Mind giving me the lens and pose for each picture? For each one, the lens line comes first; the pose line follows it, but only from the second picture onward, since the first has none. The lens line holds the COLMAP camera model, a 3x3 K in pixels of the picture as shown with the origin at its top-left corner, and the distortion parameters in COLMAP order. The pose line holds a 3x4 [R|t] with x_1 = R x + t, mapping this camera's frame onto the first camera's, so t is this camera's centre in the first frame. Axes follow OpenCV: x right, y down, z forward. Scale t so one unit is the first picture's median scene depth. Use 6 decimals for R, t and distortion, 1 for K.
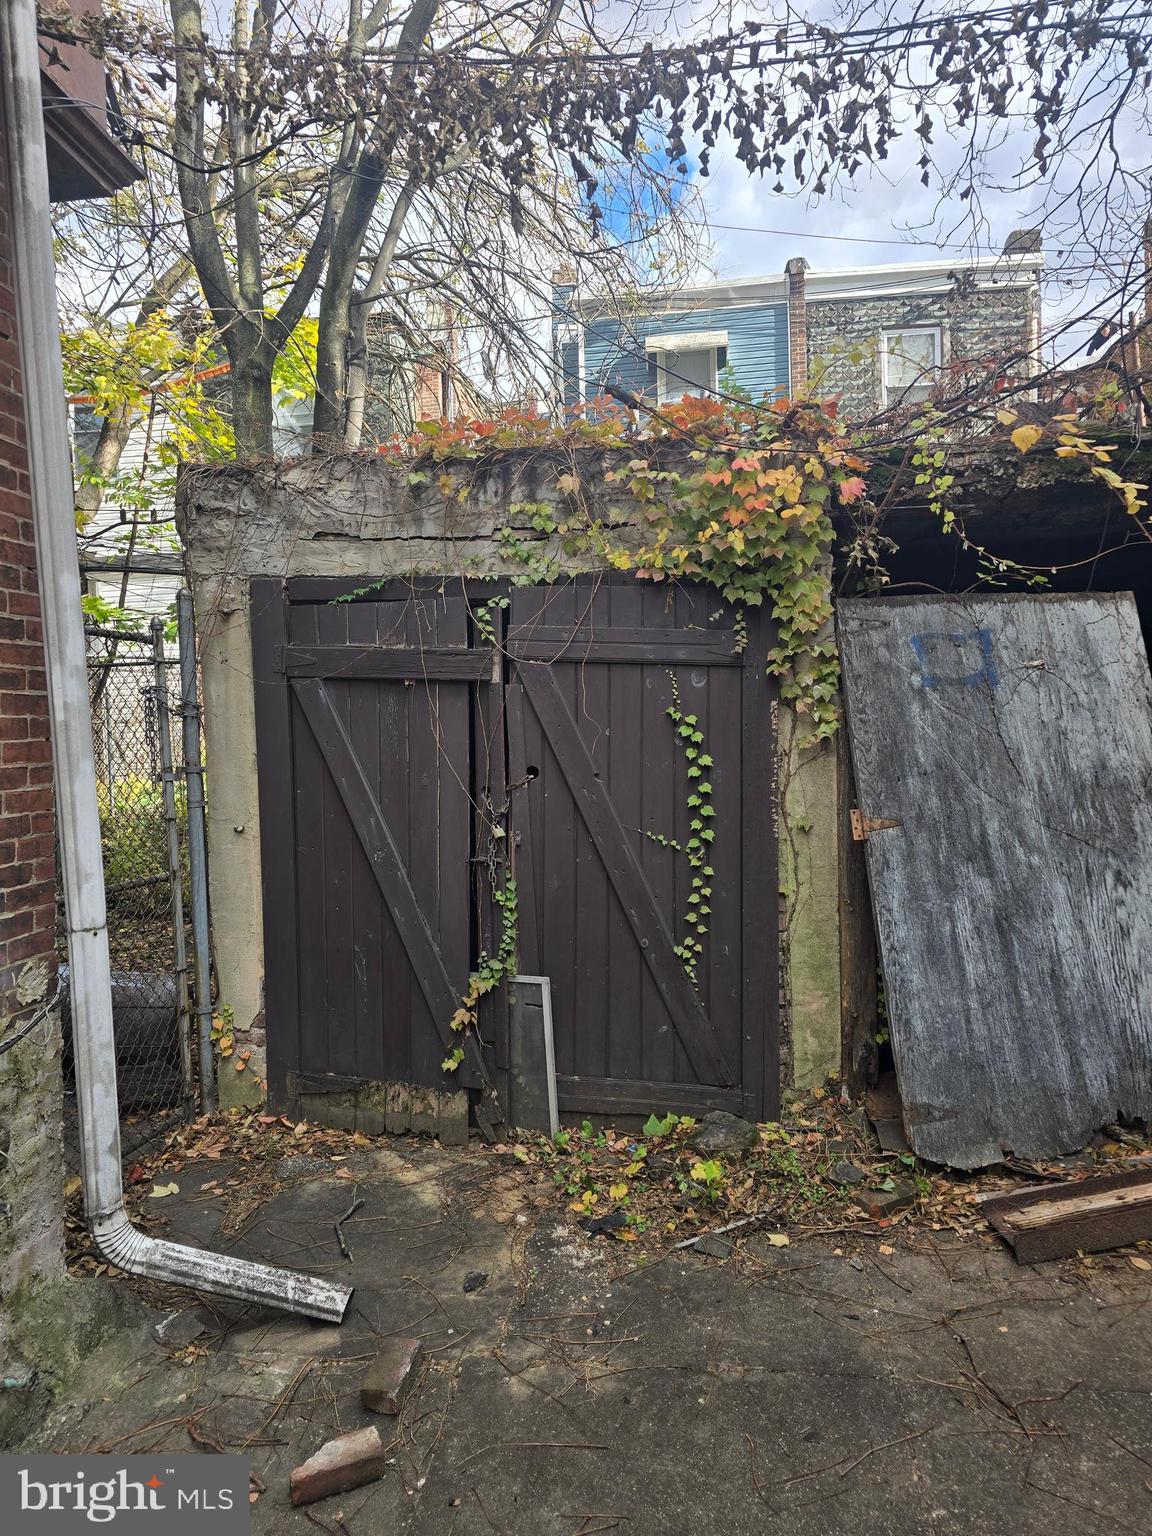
lens RADIAL K [[1002.3, 0, 576.0], [0, 1002.3, 768.0], [0, 0, 1]] dist [0.089143, -0.000131]
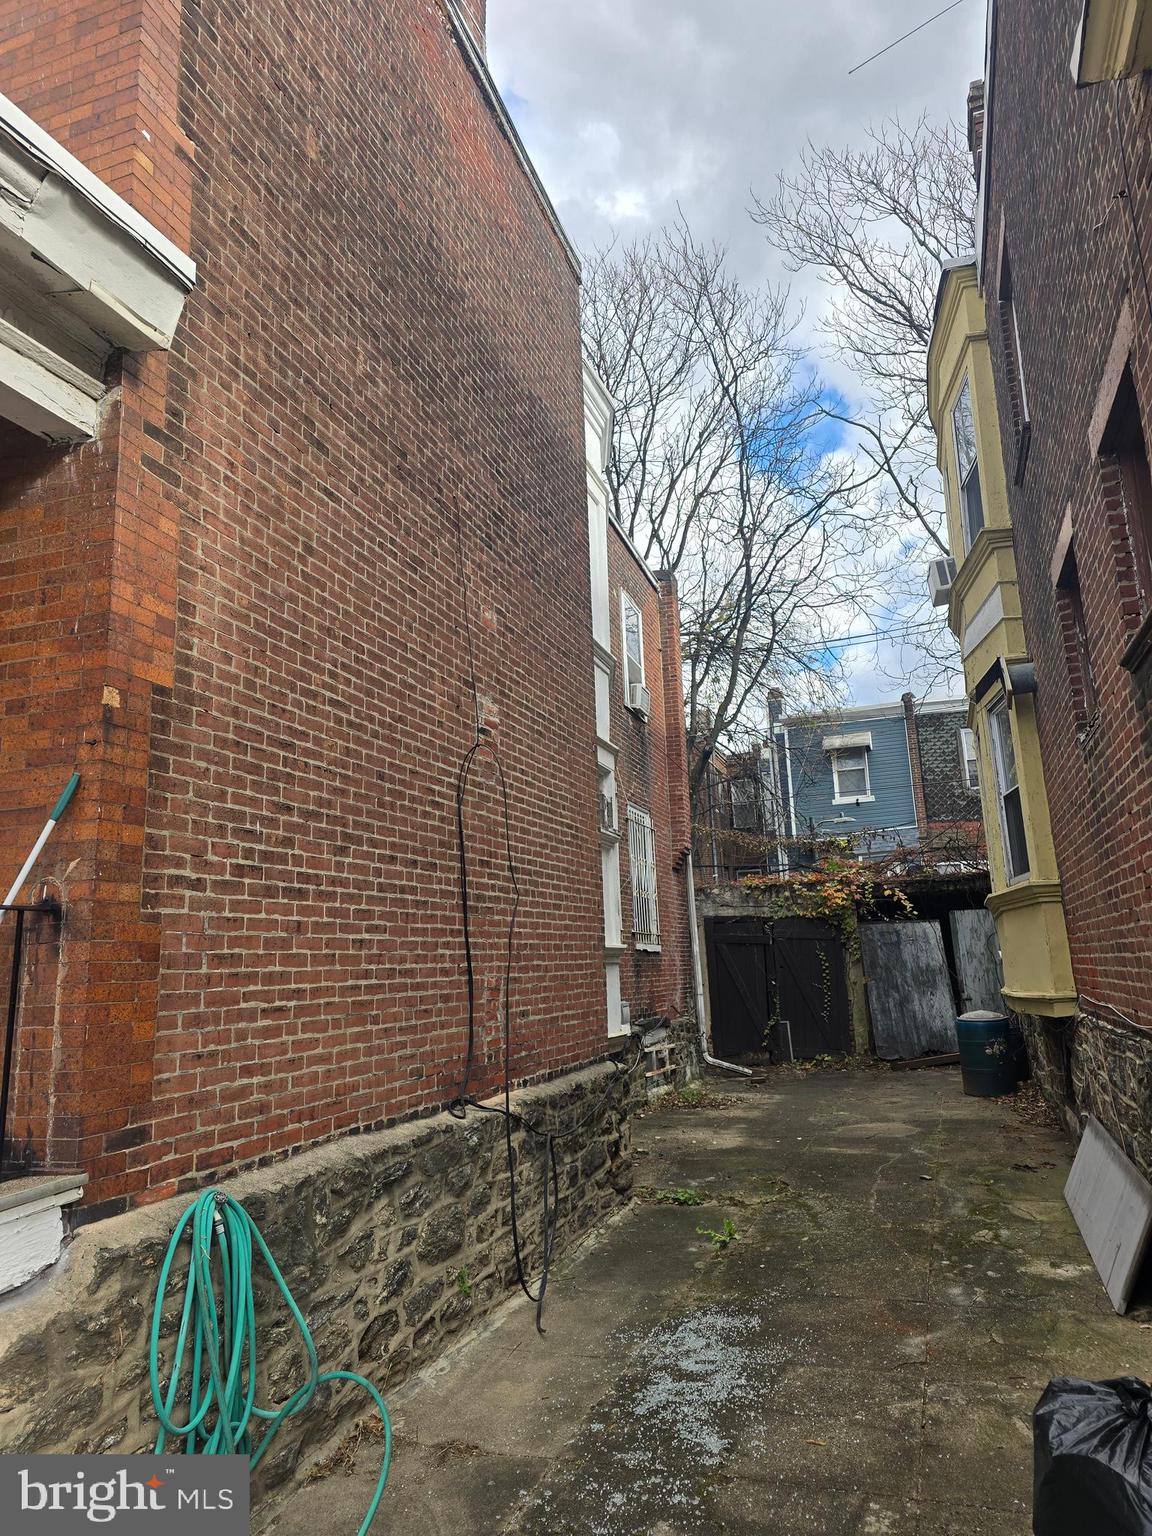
lens RADIAL K [[1002.3, 0, 576.0], [0, 1002.3, 768.0], [0, 0, 1]] dist [0.089143, -0.000131]
pose [[0.976543, -0.050147, -0.209402, 0.038206], [0.002539, 0.975116, -0.221680, 0.118403], [0.215308, 0.215948, 0.952370, -3.139494]]
